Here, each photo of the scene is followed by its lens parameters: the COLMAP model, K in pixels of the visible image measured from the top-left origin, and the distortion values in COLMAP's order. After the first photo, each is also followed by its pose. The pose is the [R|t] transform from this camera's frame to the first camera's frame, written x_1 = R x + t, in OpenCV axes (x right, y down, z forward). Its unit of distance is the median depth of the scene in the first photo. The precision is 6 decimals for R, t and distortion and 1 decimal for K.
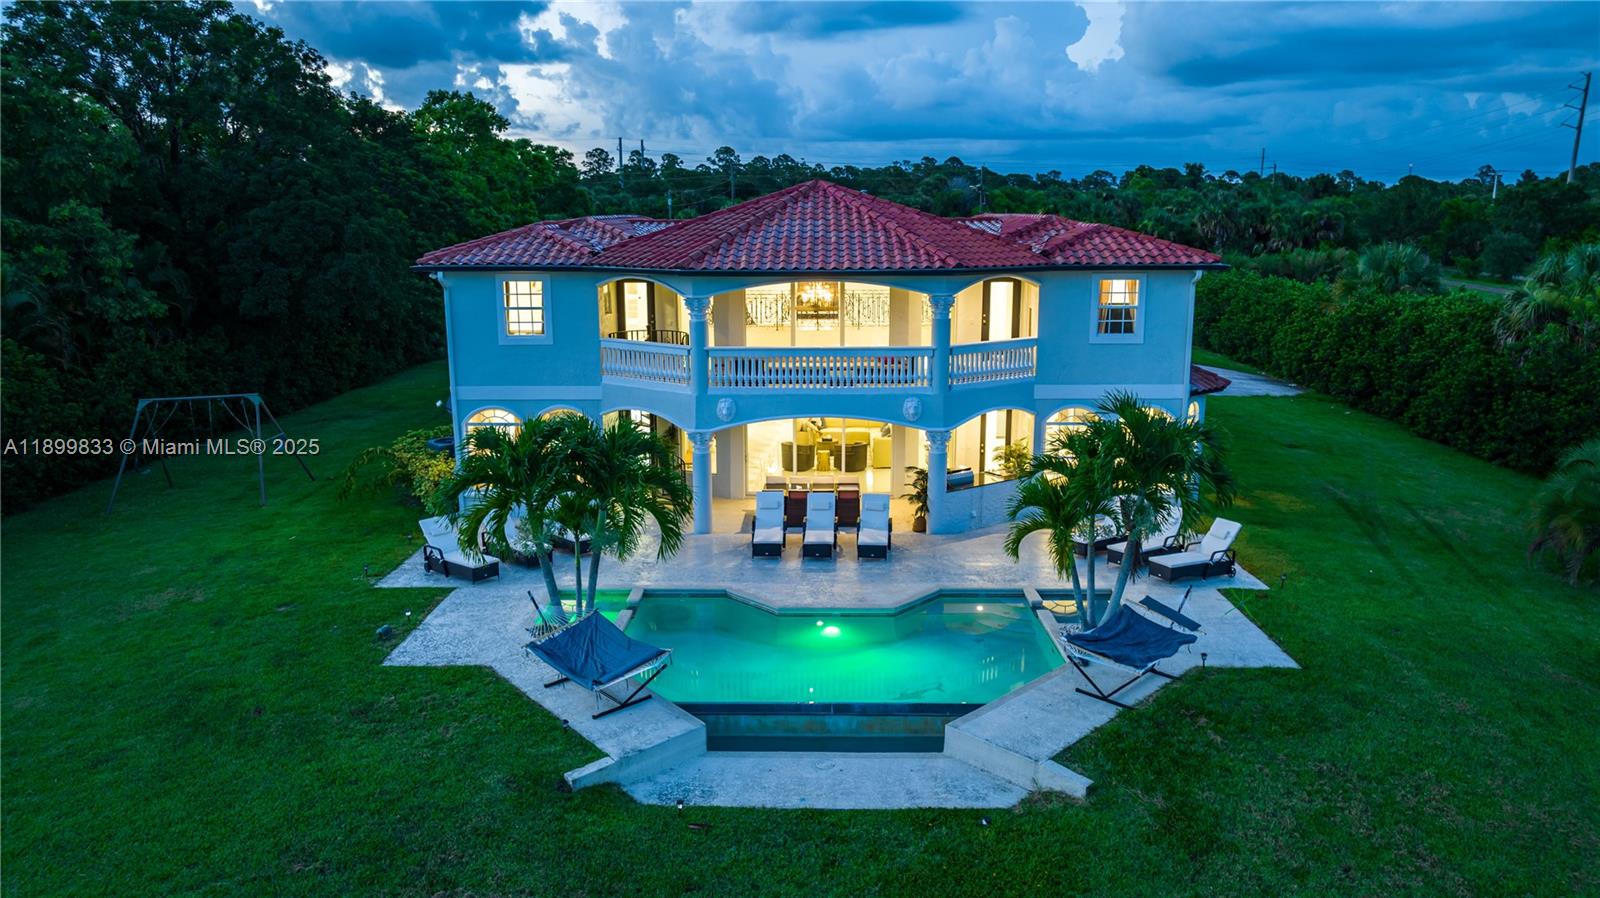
lens RADIAL K [[1124.5, 0, 801.8], [0, 1124.5, 449.8], [0, 0, 1]] dist [-0.008375, 0.000948]
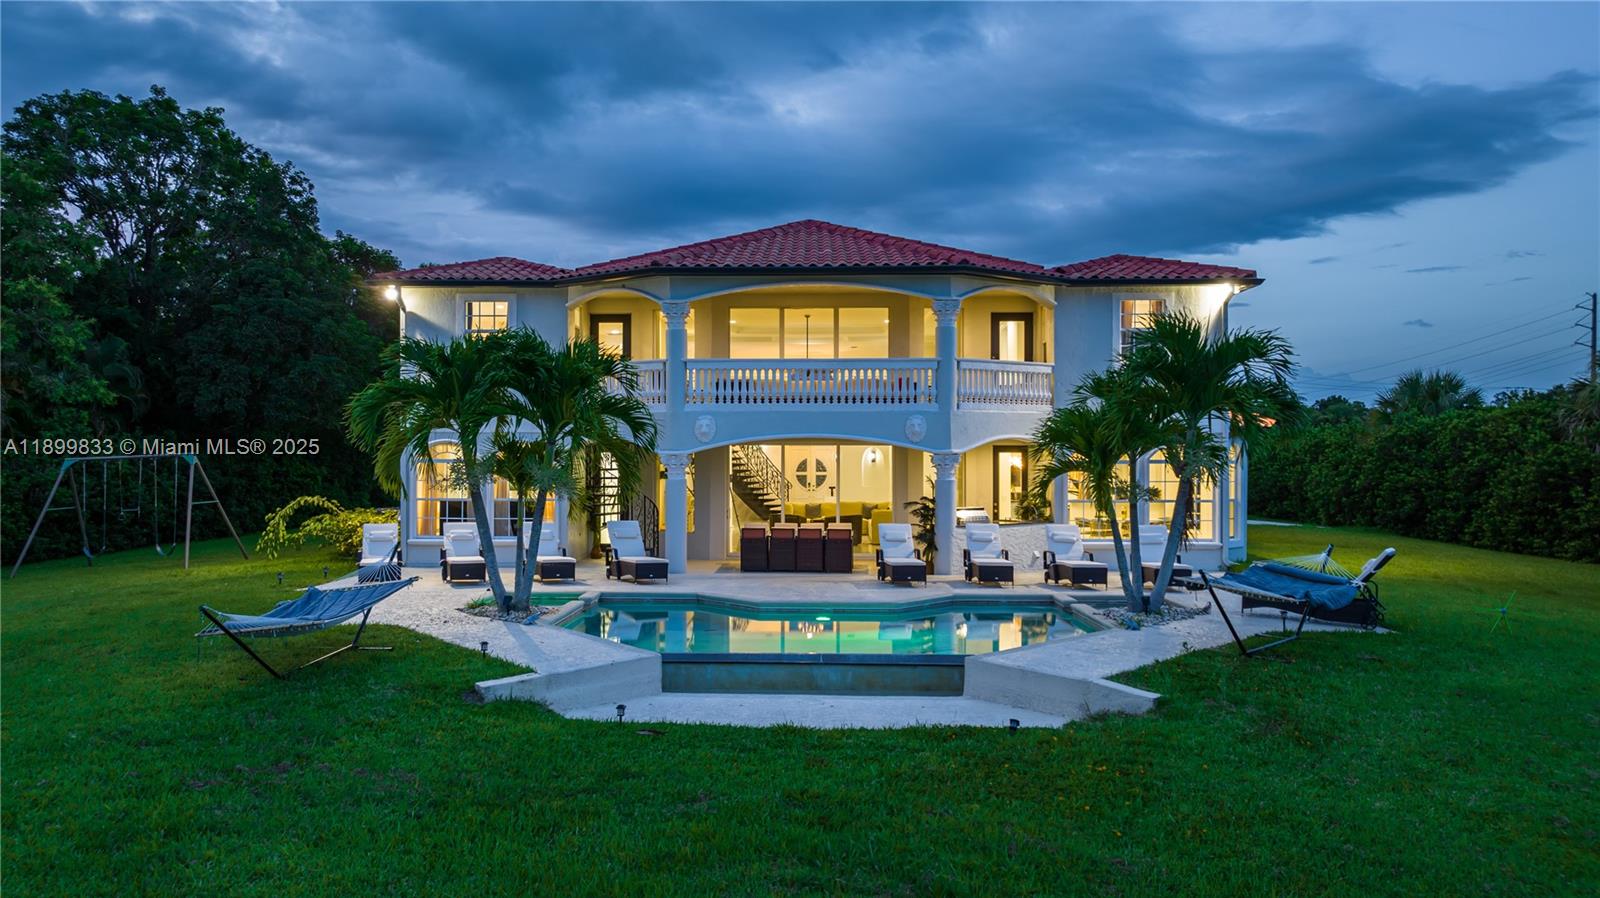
lens RADIAL K [[1168.4, 0, 769.5], [0, 1168.4, 451.3], [0, 0, 1]] dist [-0.009504, -0.002707]
pose [[0.999678, 0.005041, -0.024873, 0.006726], [-0.010137, 0.977806, -0.209265, 0.169961], [0.023266, 0.209450, 0.977543, 0.102842]]
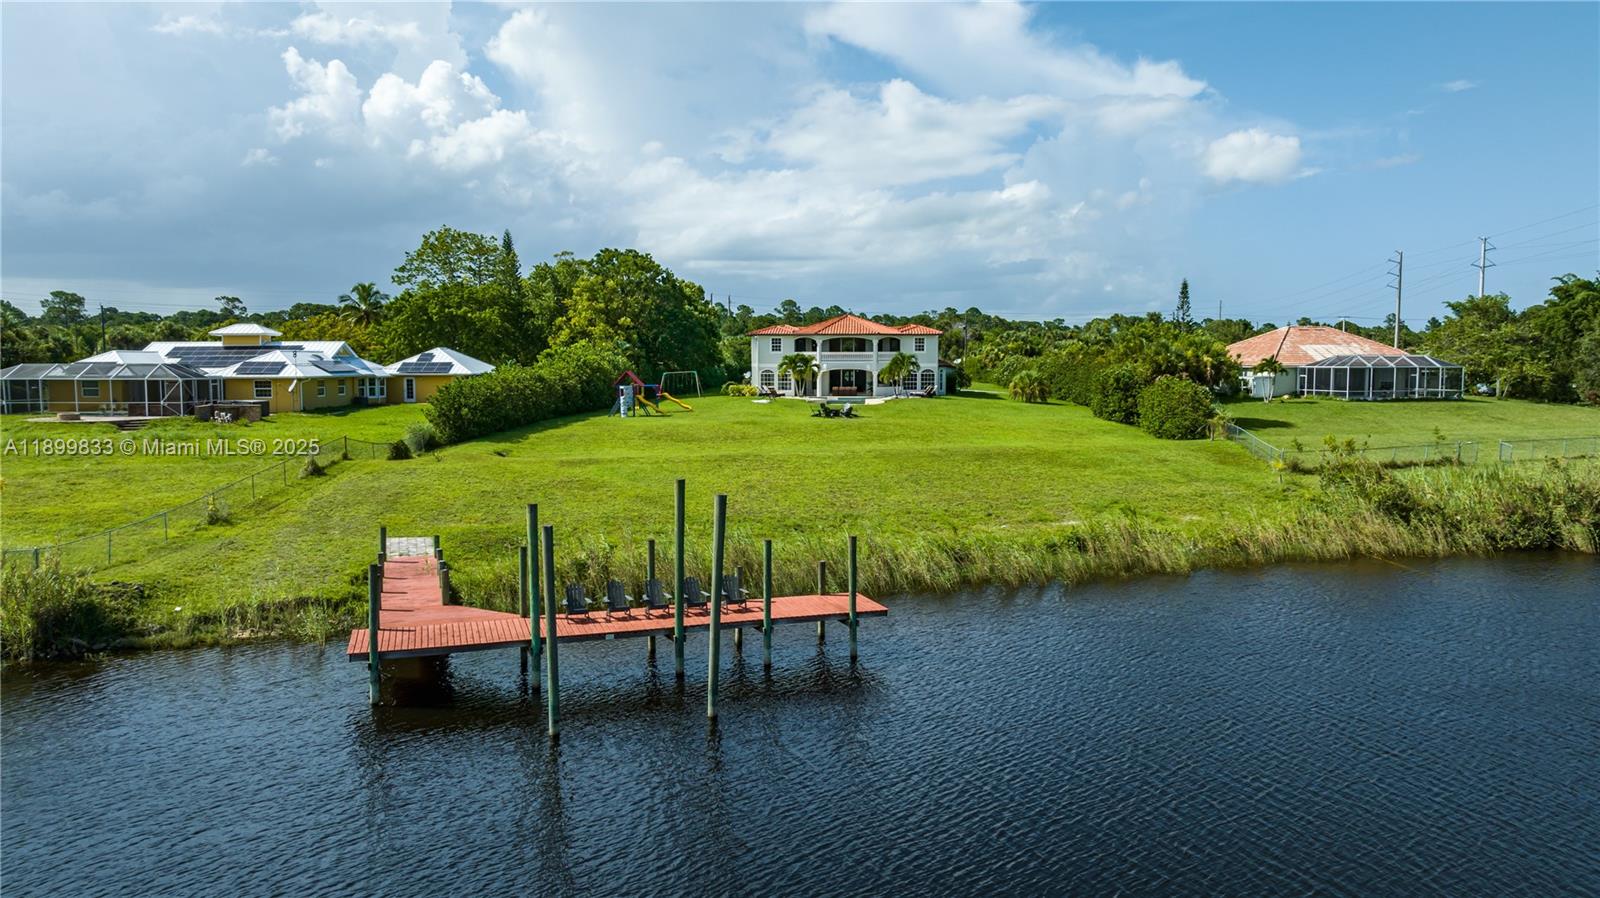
lens RADIAL K [[1124.5, 0, 801.8], [0, 1124.5, 449.8], [0, 0, 1]] dist [-0.008375, 0.000948]
pose [[0.999184, 0.005605, -0.040008, 0.016486], [-0.010680, 0.991744, -0.127784, 0.805306], [0.038962, 0.128107, 0.990995, -3.118980]]
